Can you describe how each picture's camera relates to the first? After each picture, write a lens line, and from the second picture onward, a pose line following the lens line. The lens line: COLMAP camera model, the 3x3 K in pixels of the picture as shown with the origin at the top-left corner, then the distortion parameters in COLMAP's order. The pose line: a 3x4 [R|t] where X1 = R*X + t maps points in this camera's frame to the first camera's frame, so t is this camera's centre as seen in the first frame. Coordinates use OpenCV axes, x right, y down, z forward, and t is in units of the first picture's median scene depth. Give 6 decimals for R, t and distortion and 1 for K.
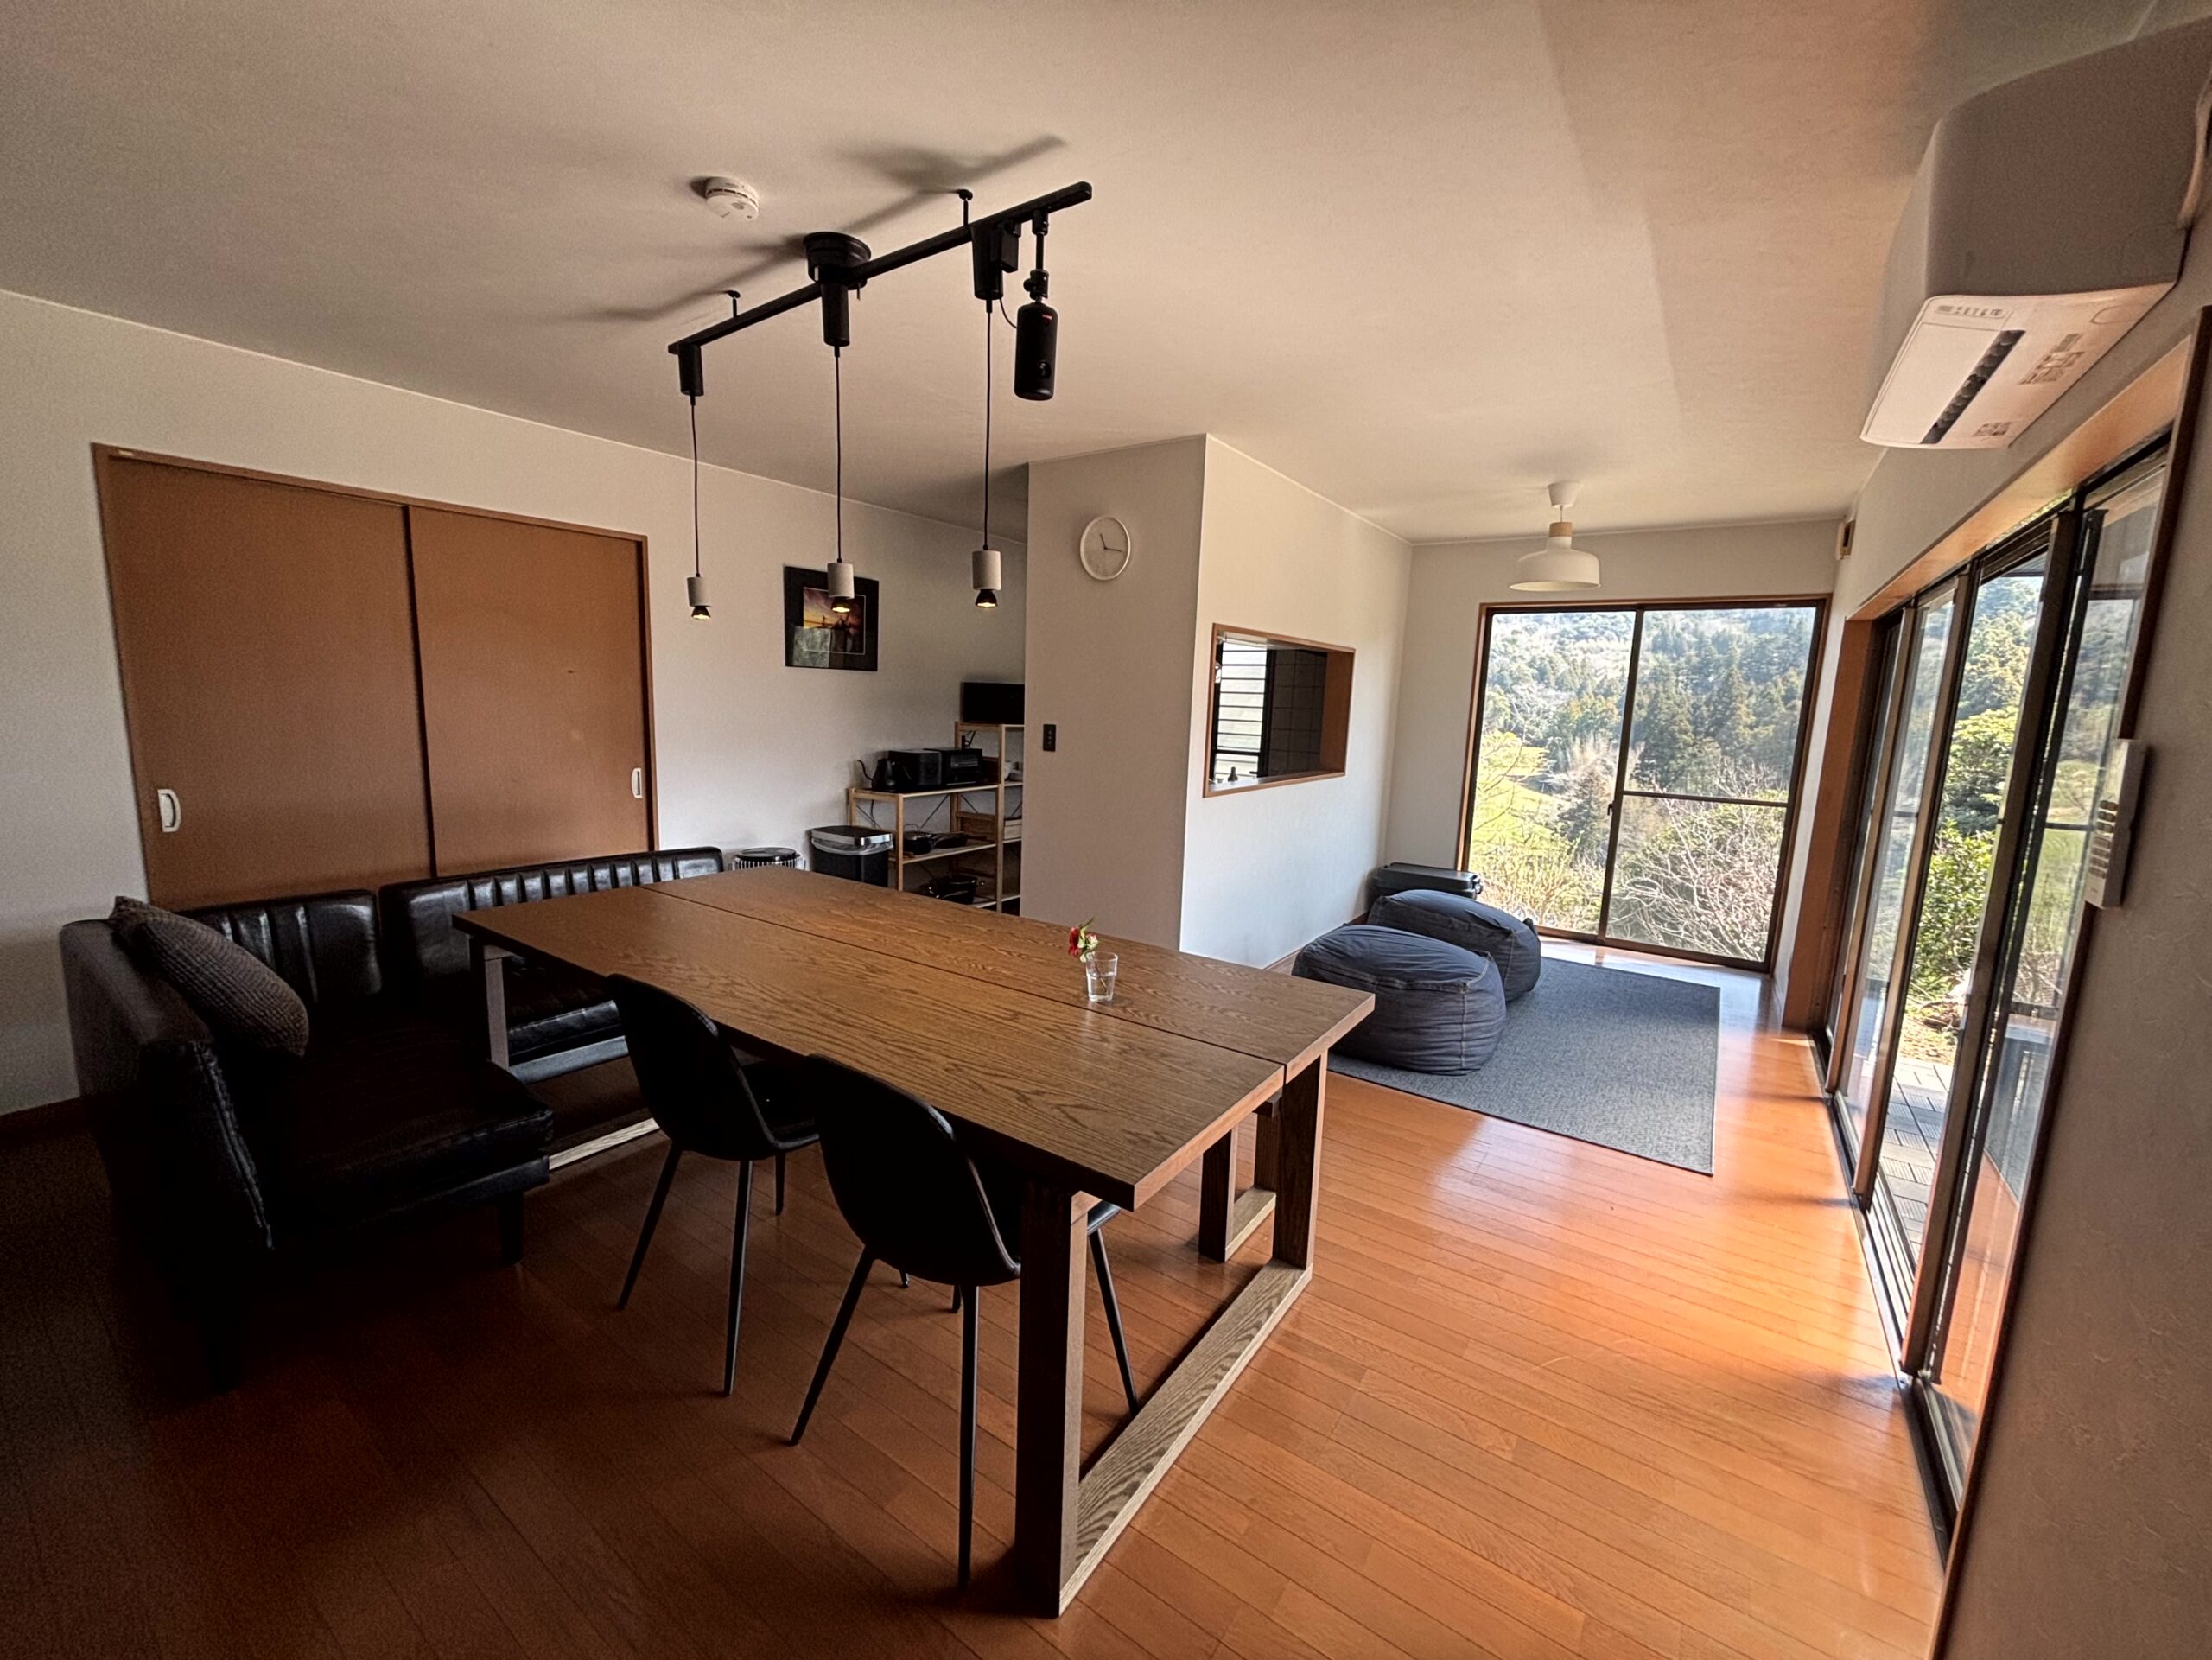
lens RADIAL K [[881.8, 0, 1106.0], [0, 881.8, 830.0], [0, 0, 1]] dist [-0.001625, -0.000278]
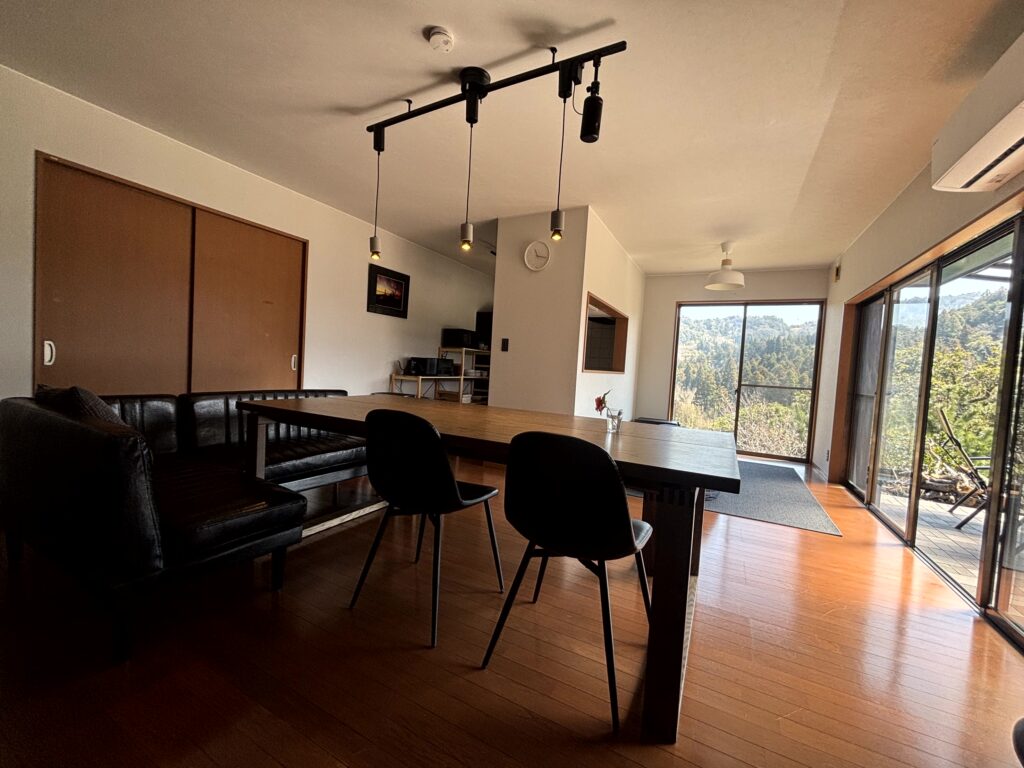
lens RADIAL K [[408.2, 0, 512.0], [0, 408.2, 384.0], [0, 0, 1]] dist [-0.001625, -0.000278]
pose [[0.992191, 0.018800, 0.123302, -0.191002], [-0.006416, 0.994960, -0.100071, 0.097198], [-0.124561, 0.098499, 0.987311, 0.058523]]
